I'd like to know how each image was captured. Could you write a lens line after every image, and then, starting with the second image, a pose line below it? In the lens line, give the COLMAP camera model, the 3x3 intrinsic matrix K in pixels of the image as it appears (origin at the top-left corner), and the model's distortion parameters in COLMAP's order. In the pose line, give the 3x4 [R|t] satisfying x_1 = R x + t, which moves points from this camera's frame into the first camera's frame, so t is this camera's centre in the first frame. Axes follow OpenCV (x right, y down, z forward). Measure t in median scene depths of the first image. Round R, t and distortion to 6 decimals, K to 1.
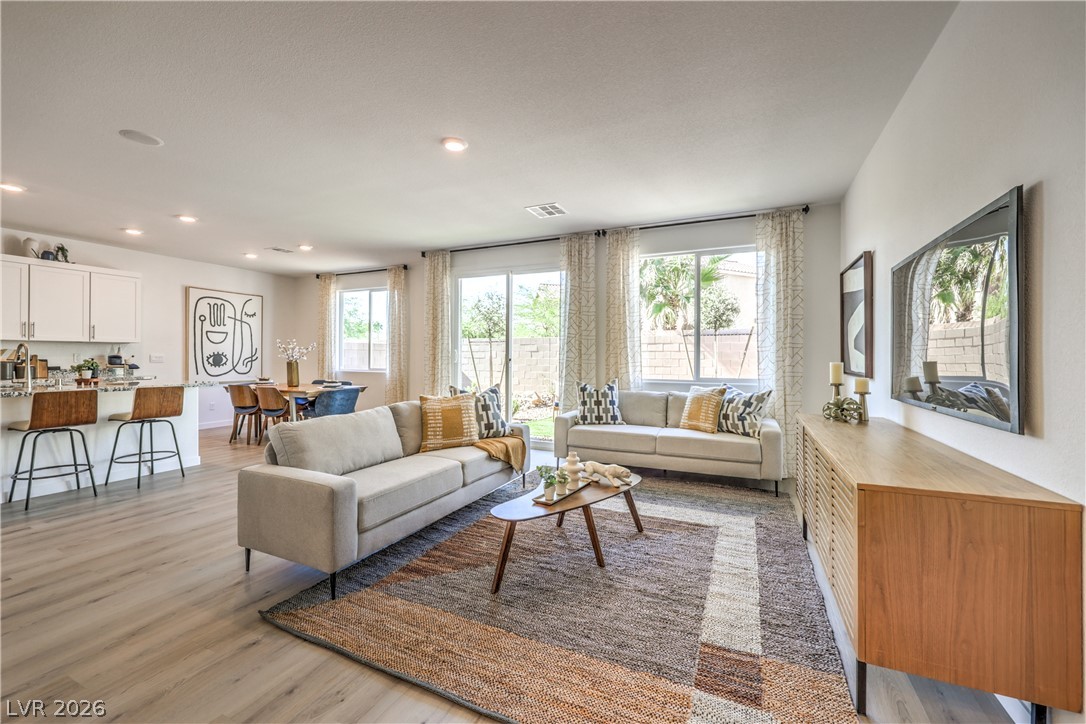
lens RADIAL K [[442.7, 0, 543.9], [0, 442.7, 353.2], [0, 0, 1]] dist [0.001950, 0.000219]
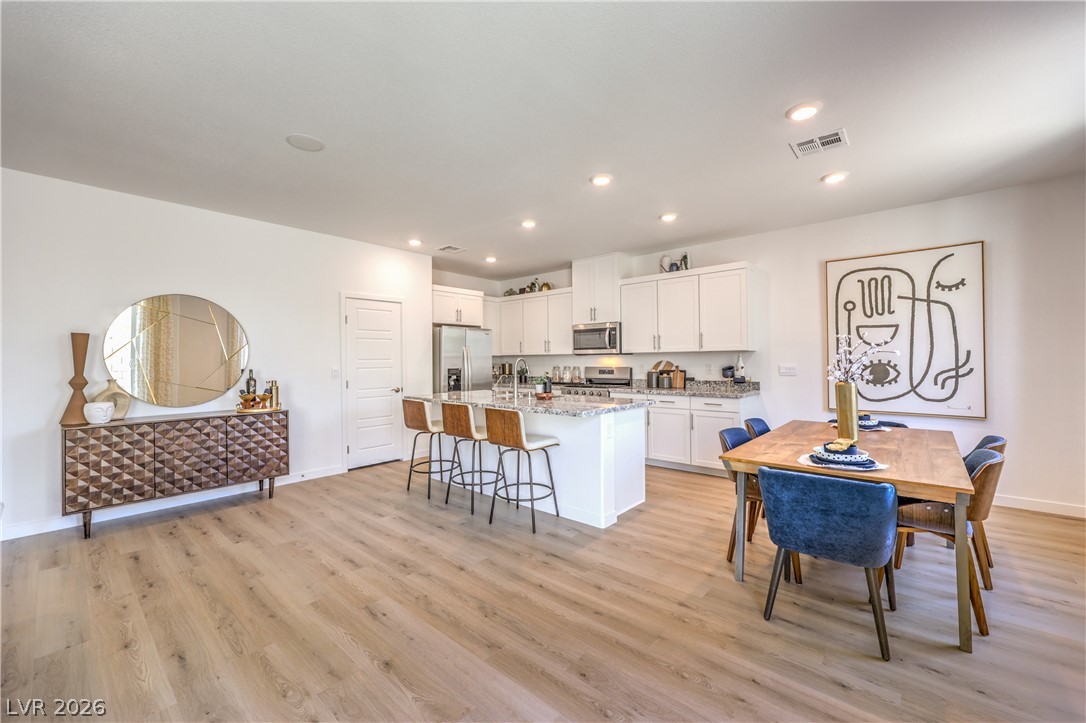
lens RADIAL K [[431.4, 0, 547.7], [0, 431.4, 358.3], [0, 0, 1]] dist [-0.000031, -0.000035]
pose [[-0.270361, -0.008208, -0.962724, -0.070883], [0.013637, 0.999831, -0.012354, -0.003906], [0.962663, -0.016469, -0.270203, 0.746014]]
